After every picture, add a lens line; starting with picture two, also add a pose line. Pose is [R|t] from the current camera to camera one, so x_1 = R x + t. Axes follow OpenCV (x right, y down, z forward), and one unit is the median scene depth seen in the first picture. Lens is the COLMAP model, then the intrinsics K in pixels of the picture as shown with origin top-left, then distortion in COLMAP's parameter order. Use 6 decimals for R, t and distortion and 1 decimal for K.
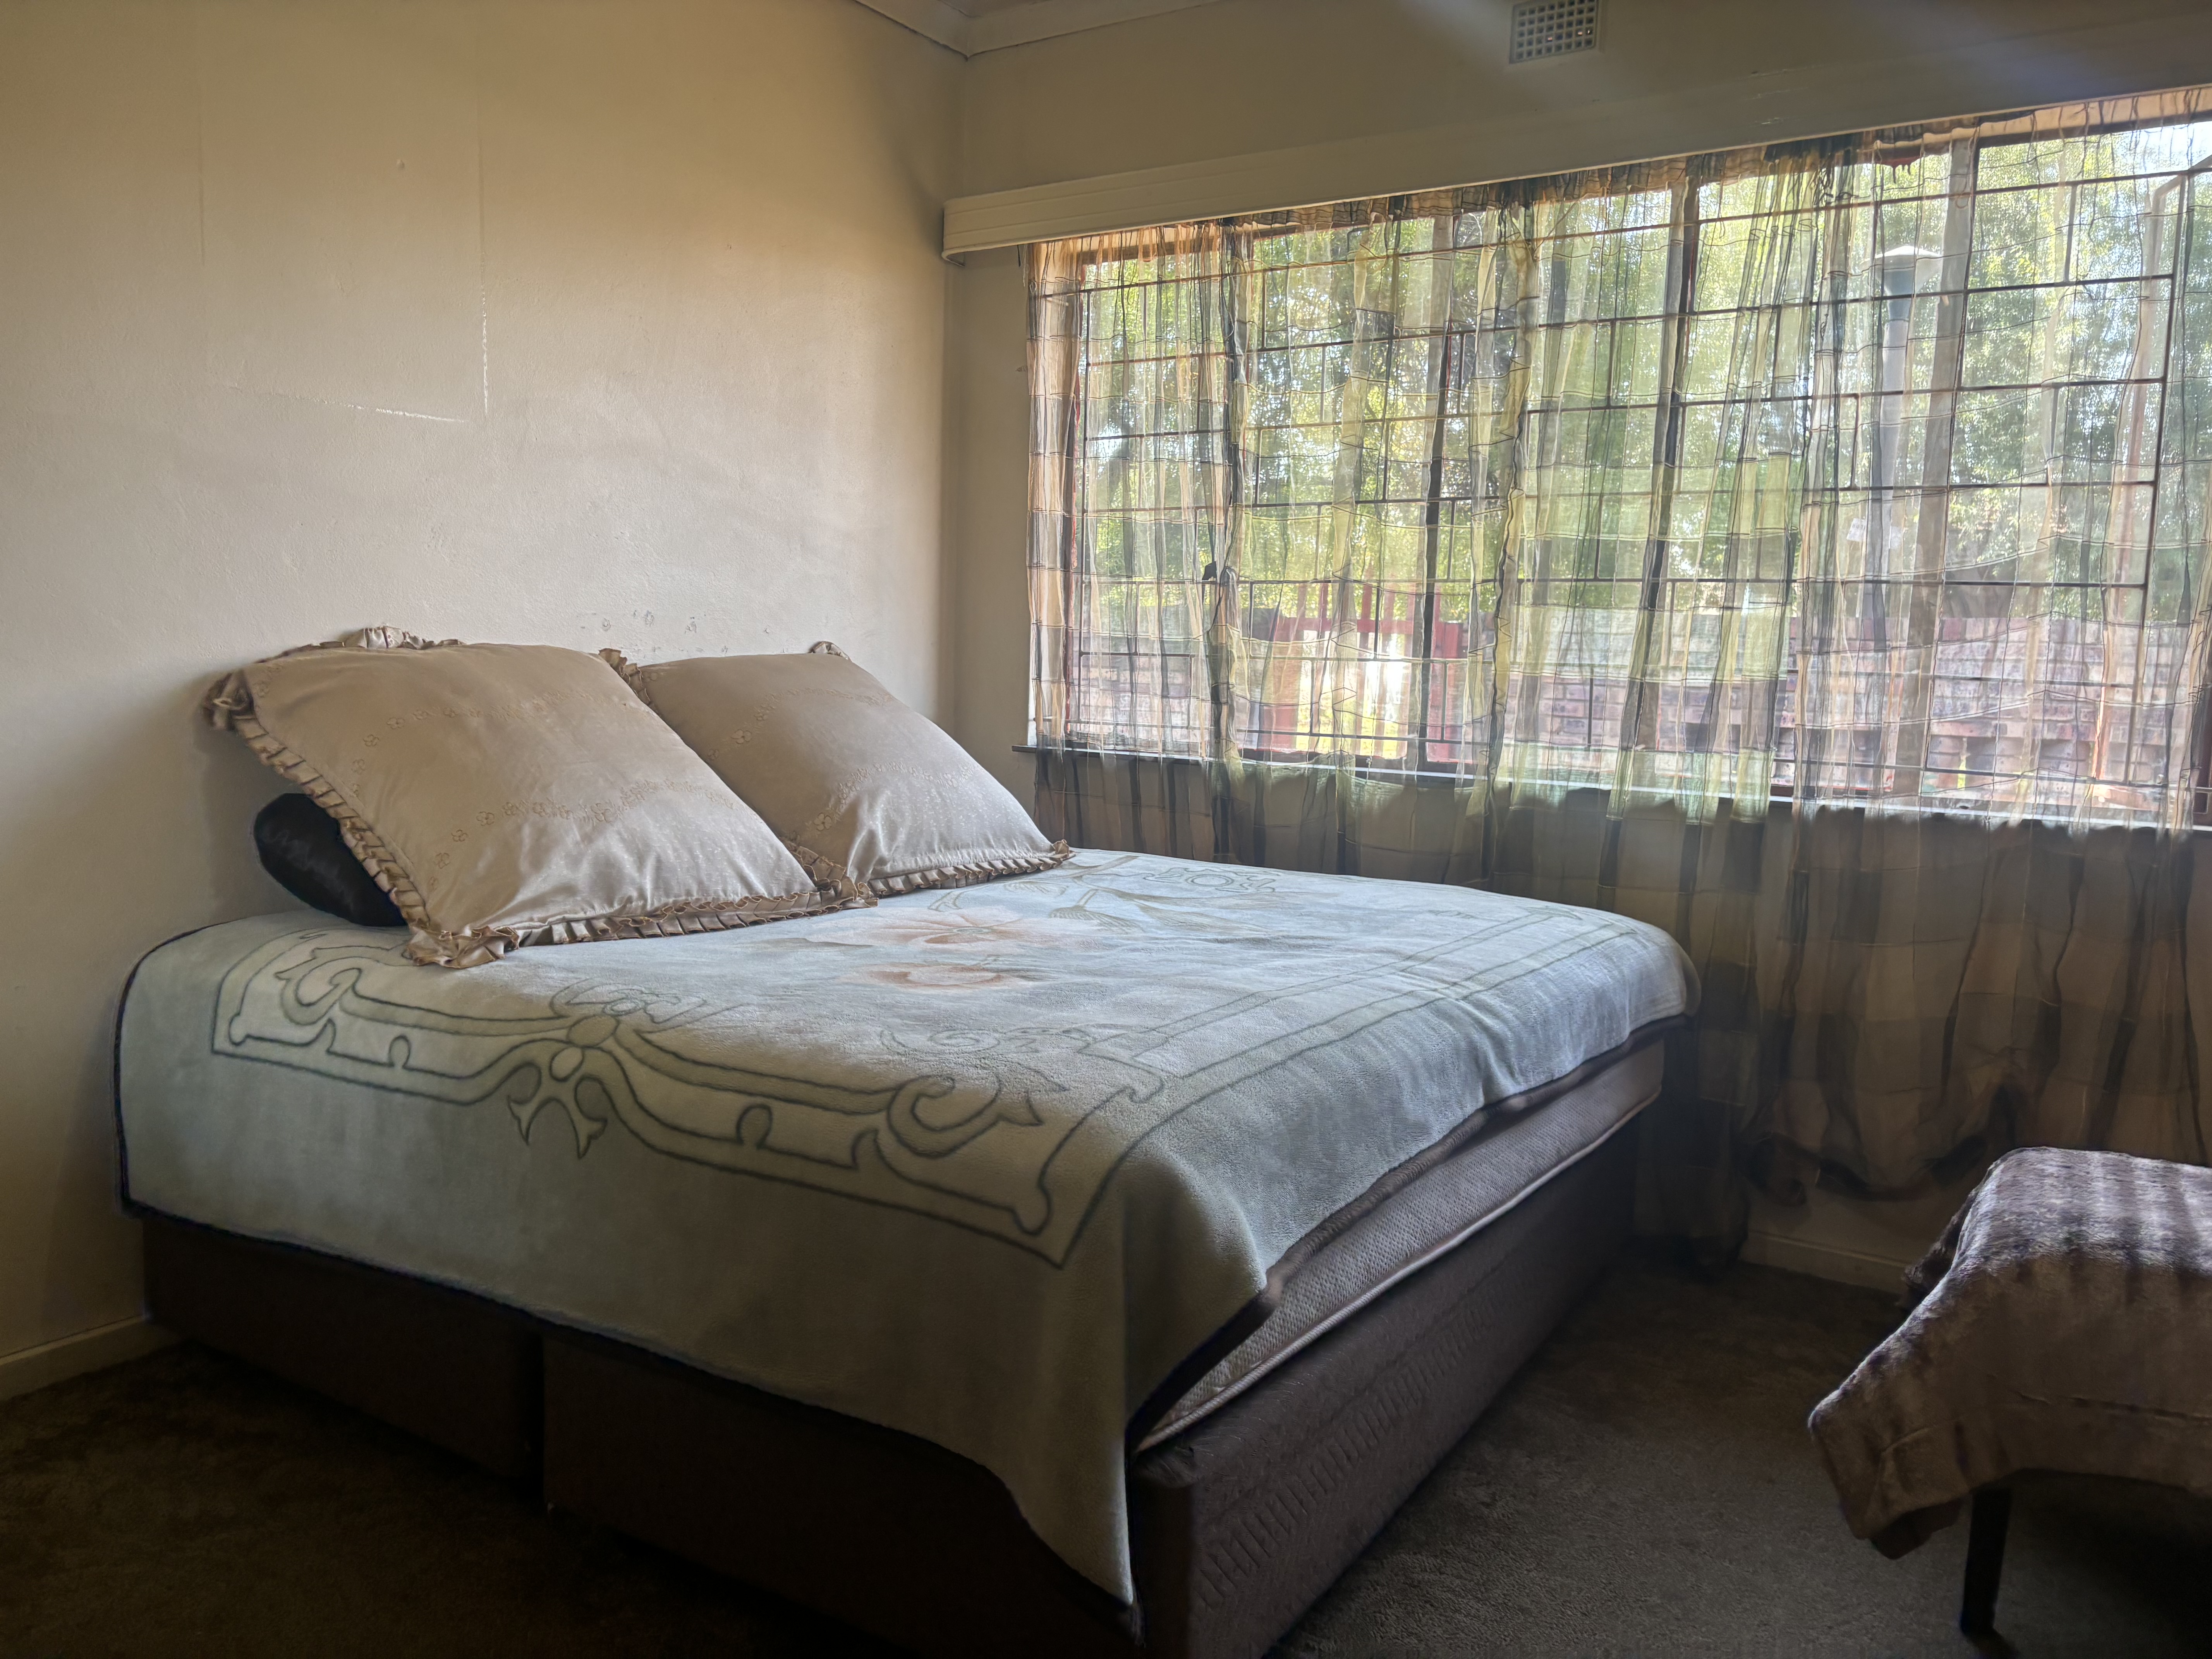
lens RADIAL K [[1673.7, 0, 1111.4], [0, 1673.7, 829.2], [0, 0, 1]] dist [0.065633, -0.059131]
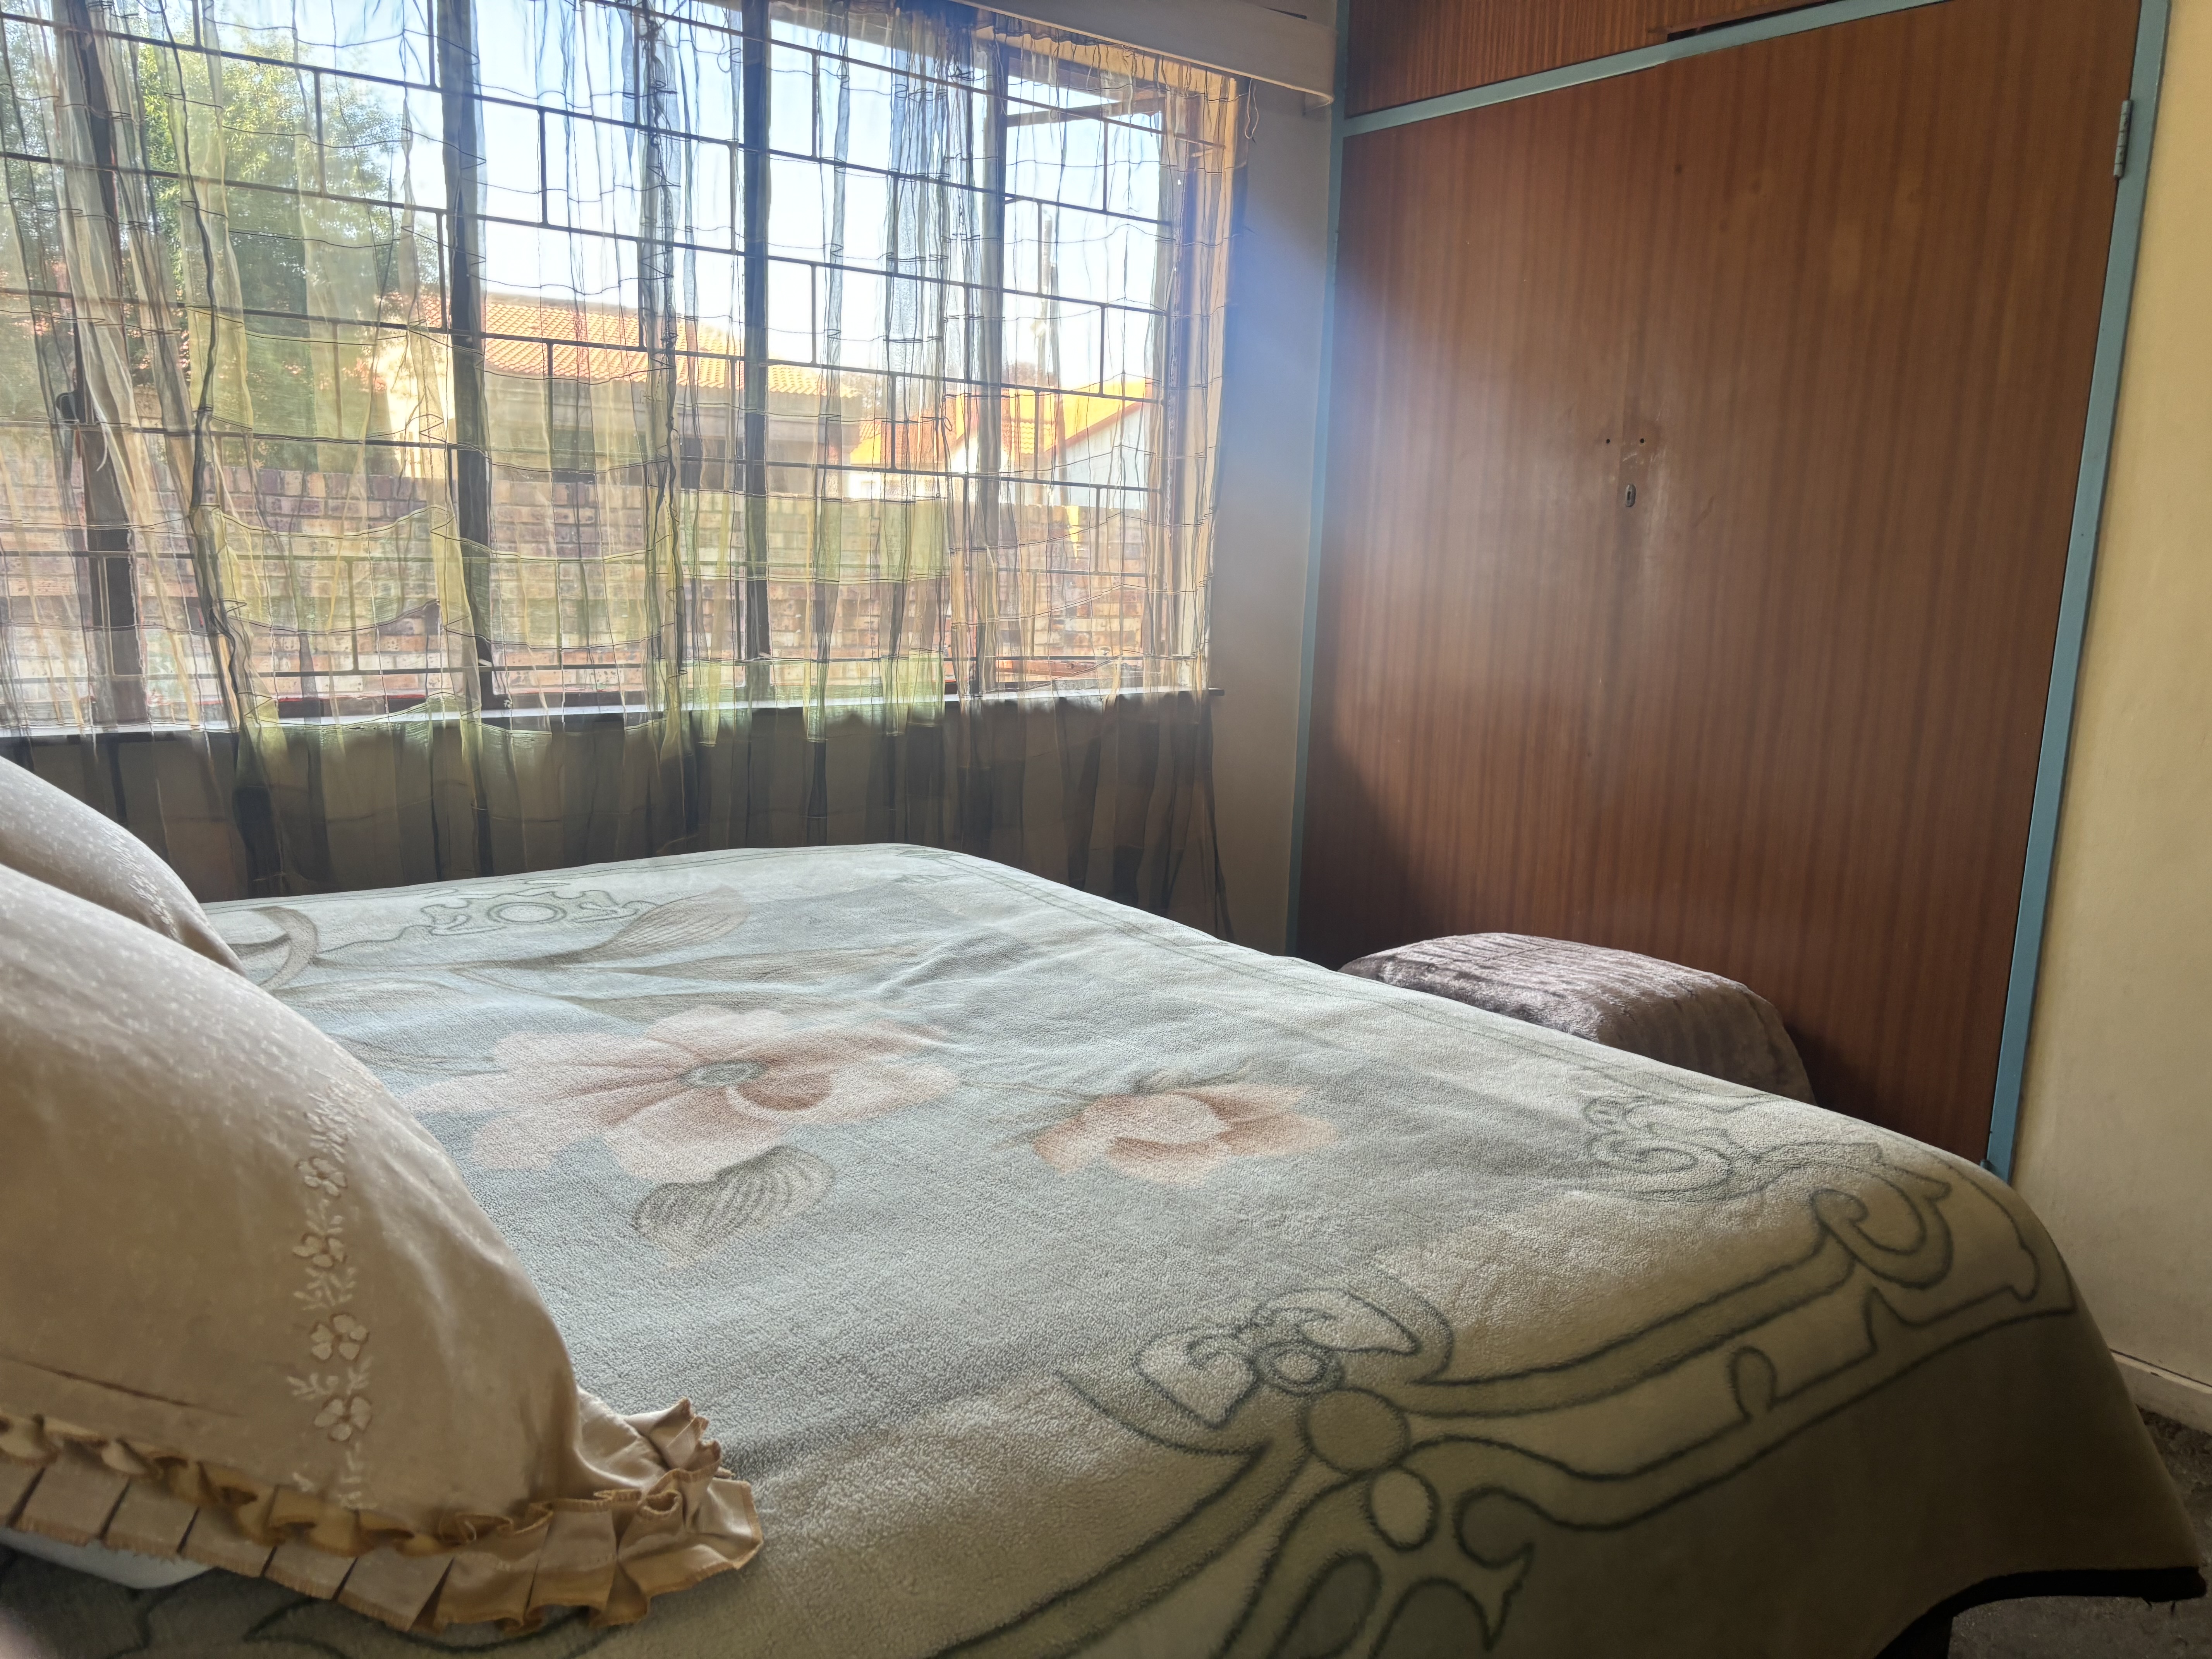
lens RADIAL K [[1673.7, 0, 1111.0], [0, 1673.7, 838.9], [0, 0, 1]] dist [0.065633, -0.059131]
pose [[0.304510, -0.188047, 0.933762, -0.543233], [0.076333, 0.981983, 0.172865, -0.105123], [-0.949446, 0.018638, 0.313377, 0.638379]]
